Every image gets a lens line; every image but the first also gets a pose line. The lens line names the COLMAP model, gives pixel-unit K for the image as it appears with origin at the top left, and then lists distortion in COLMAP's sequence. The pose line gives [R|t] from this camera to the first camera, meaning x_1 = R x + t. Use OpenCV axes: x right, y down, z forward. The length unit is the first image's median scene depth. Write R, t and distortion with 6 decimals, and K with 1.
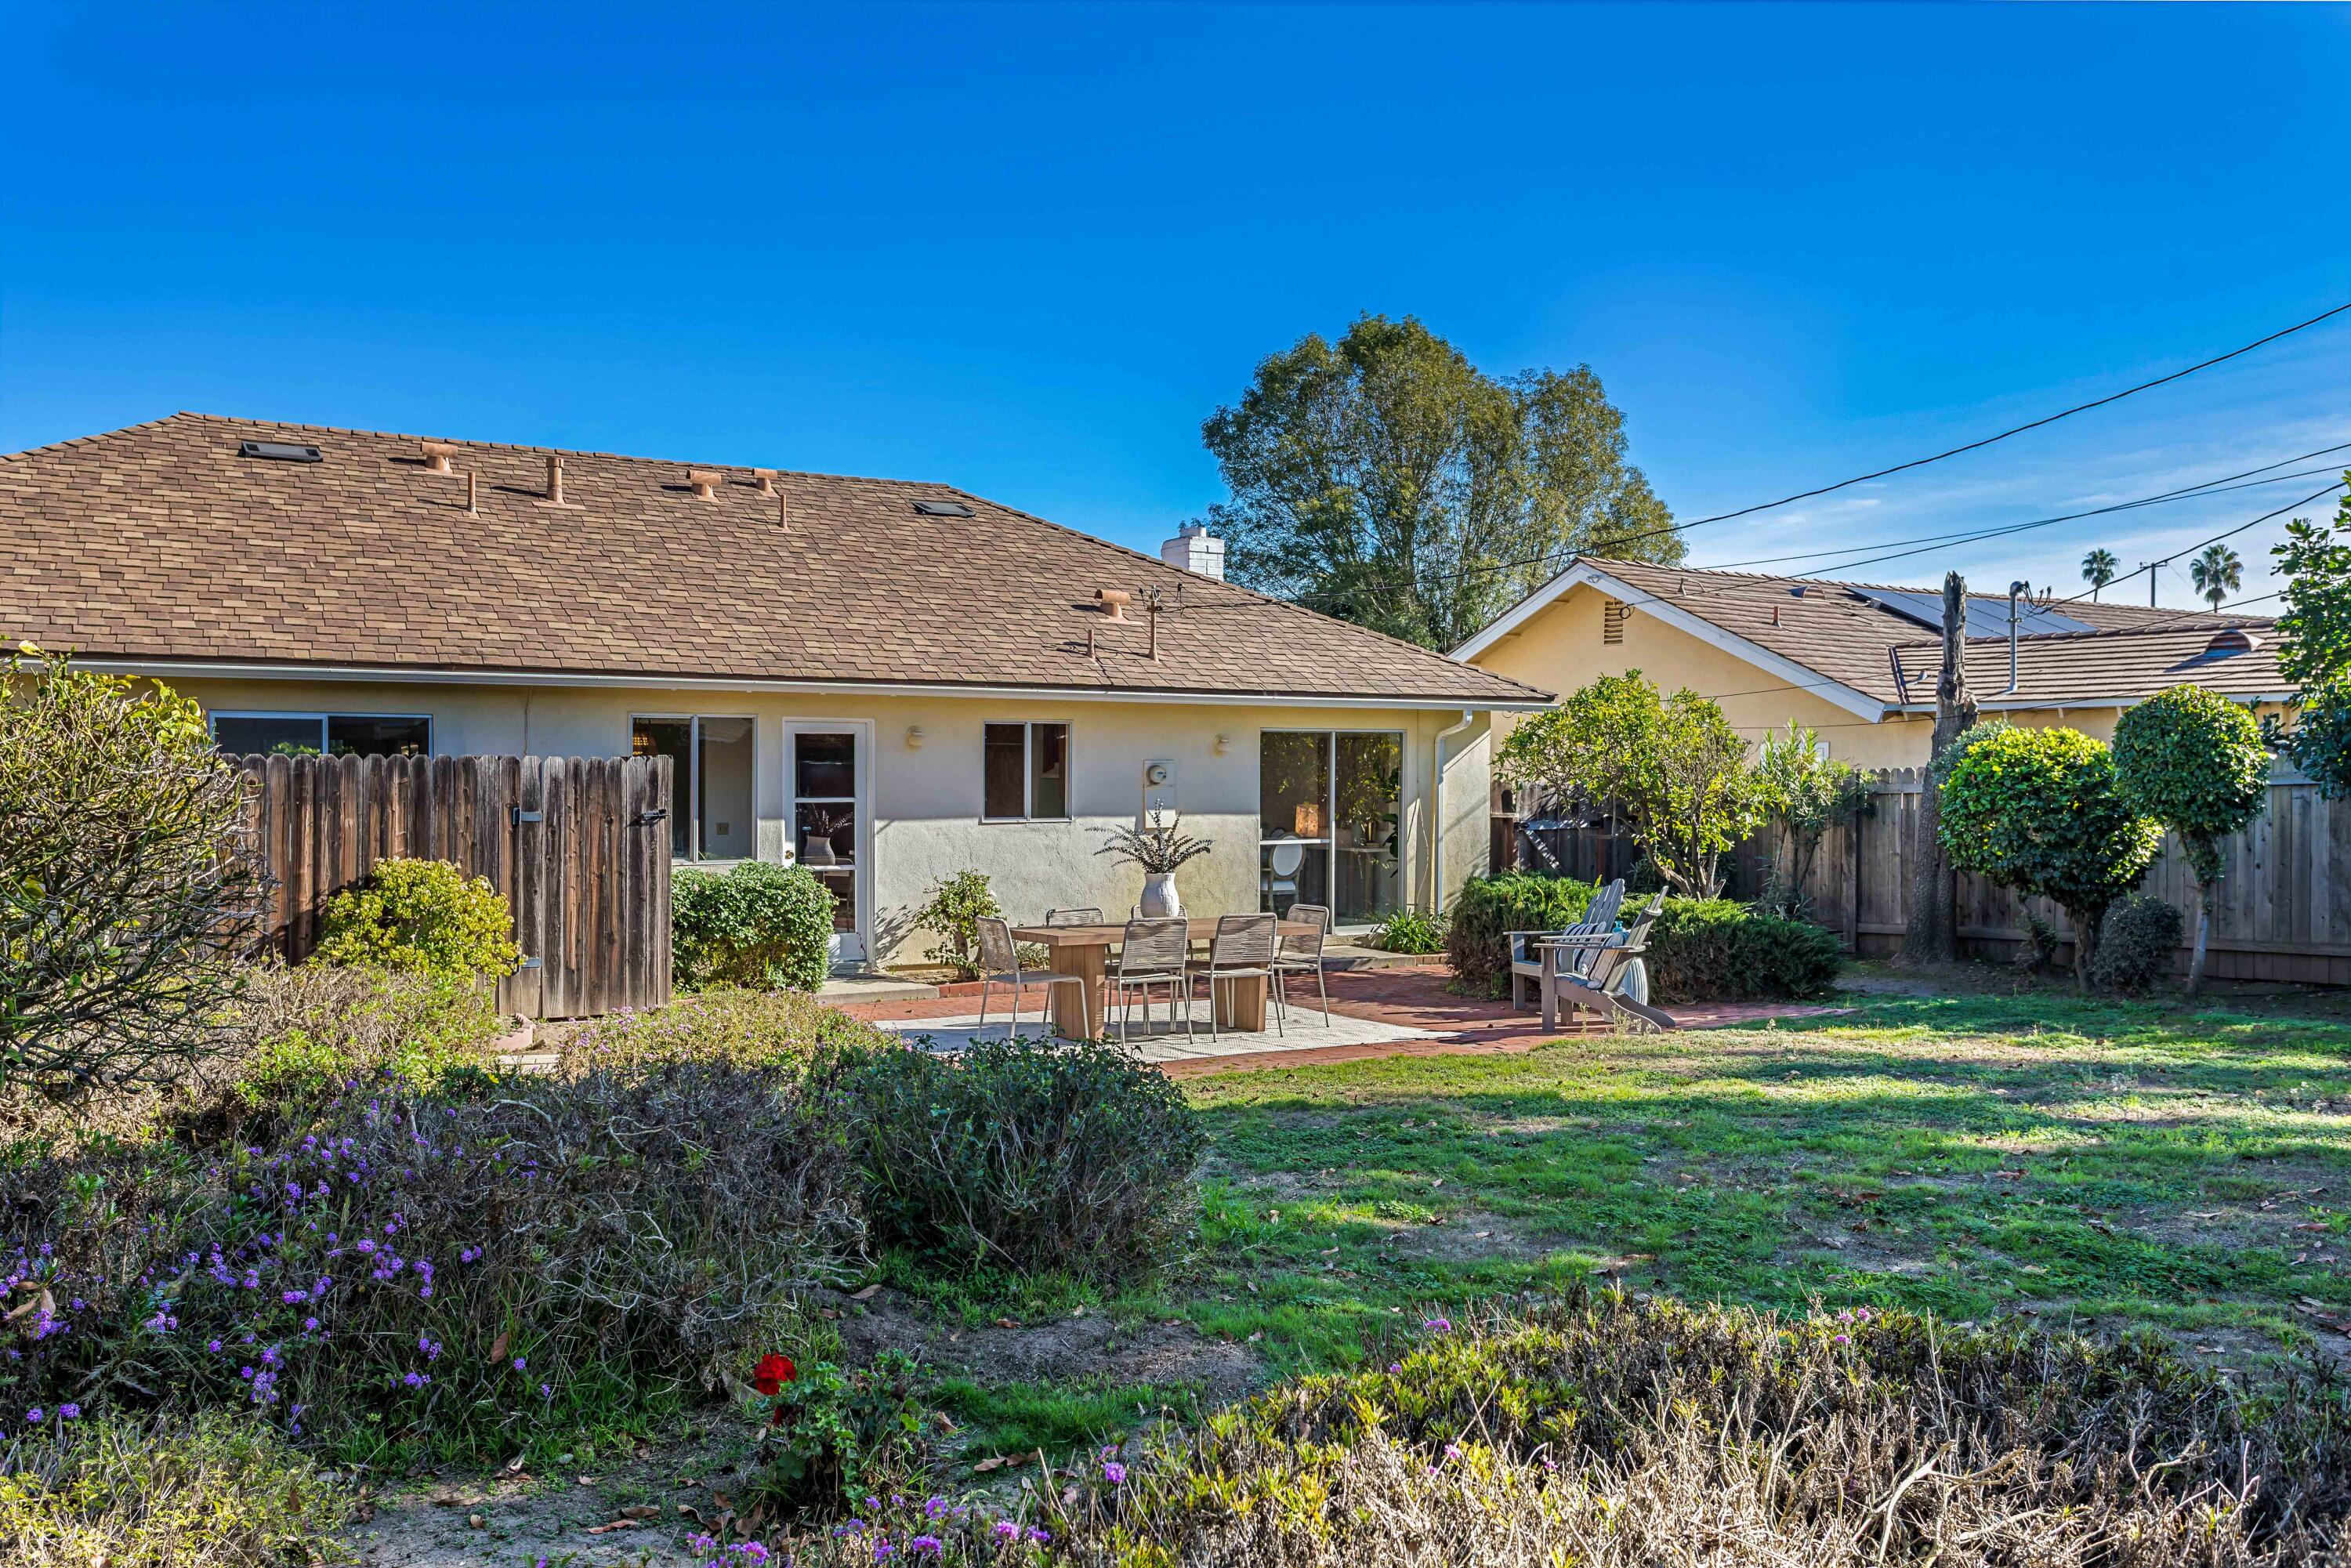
lens RADIAL K [[1895.1, 0, 1175.5], [0, 1895.1, 784.0], [0, 0, 1]] dist [0.008866, 0.005862]
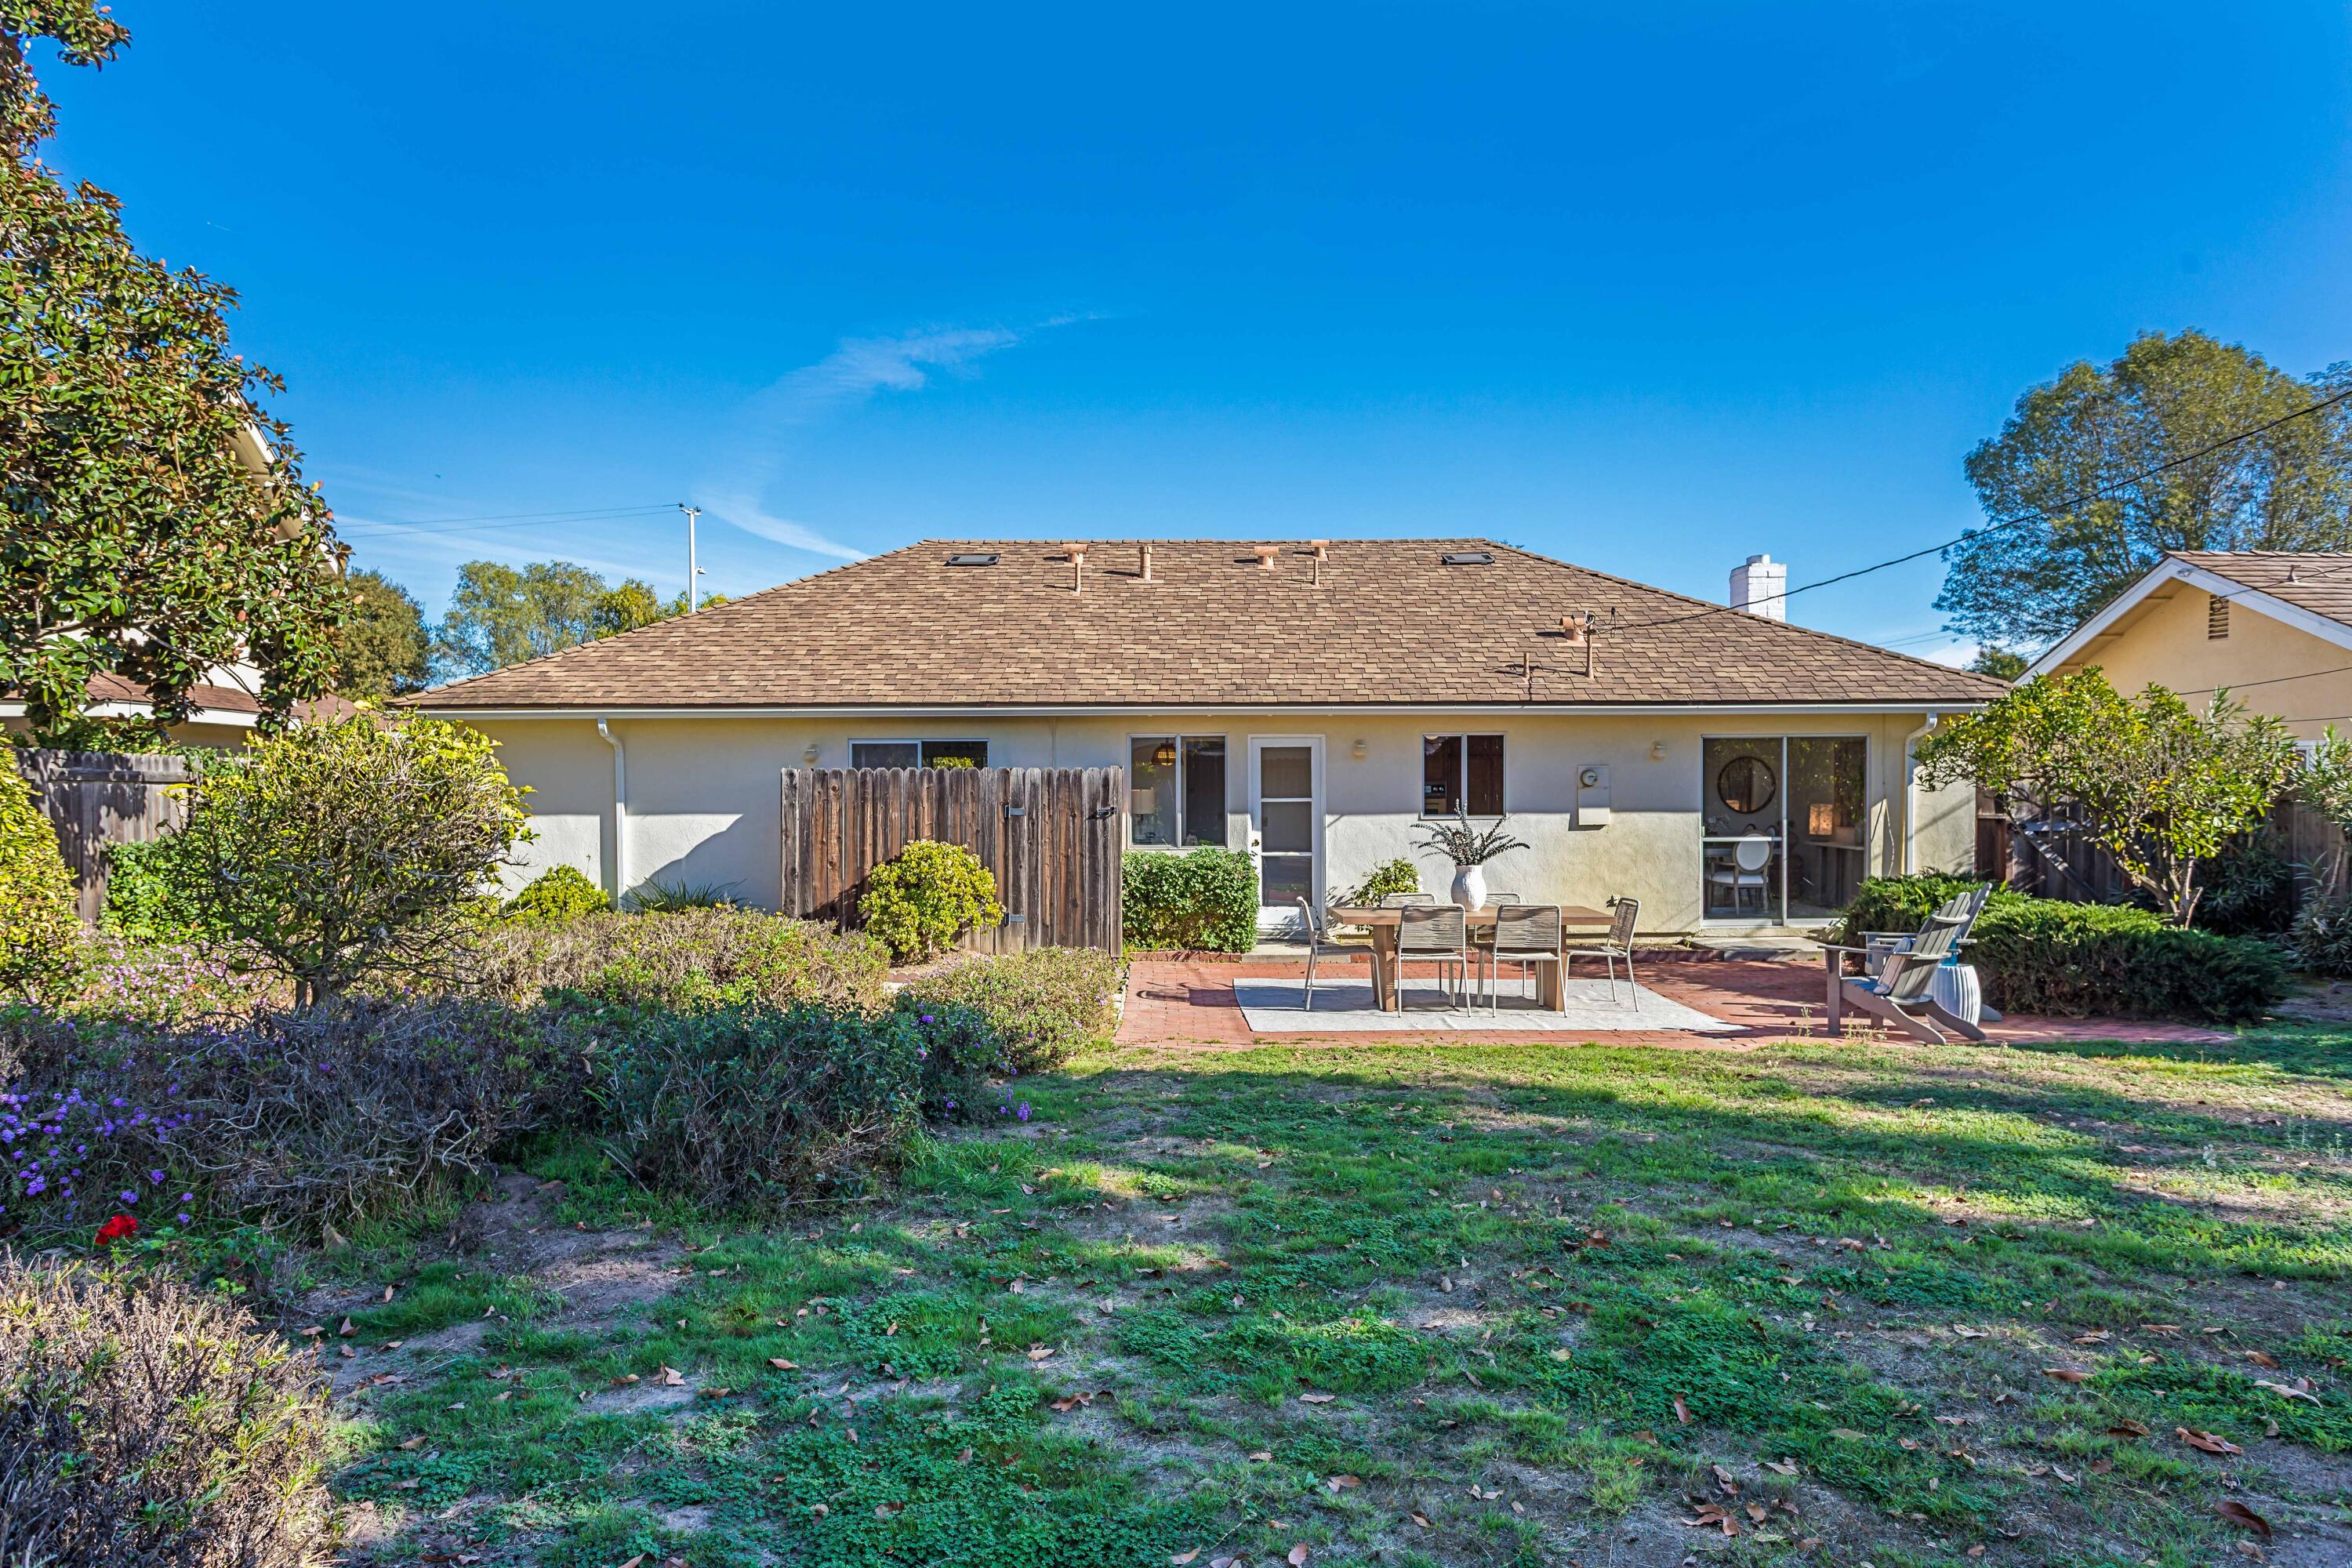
lens RADIAL K [[1460.3, 0, 1176.0], [0, 1460.3, 784.0], [0, 0, 1]] dist [0.001181, 0.001769]
pose [[0.850742, -0.003658, -0.525571, 0.264672], [0.003019, 0.999993, -0.002074, -0.000284], [0.525575, 0.000178, 0.850747, 0.139776]]
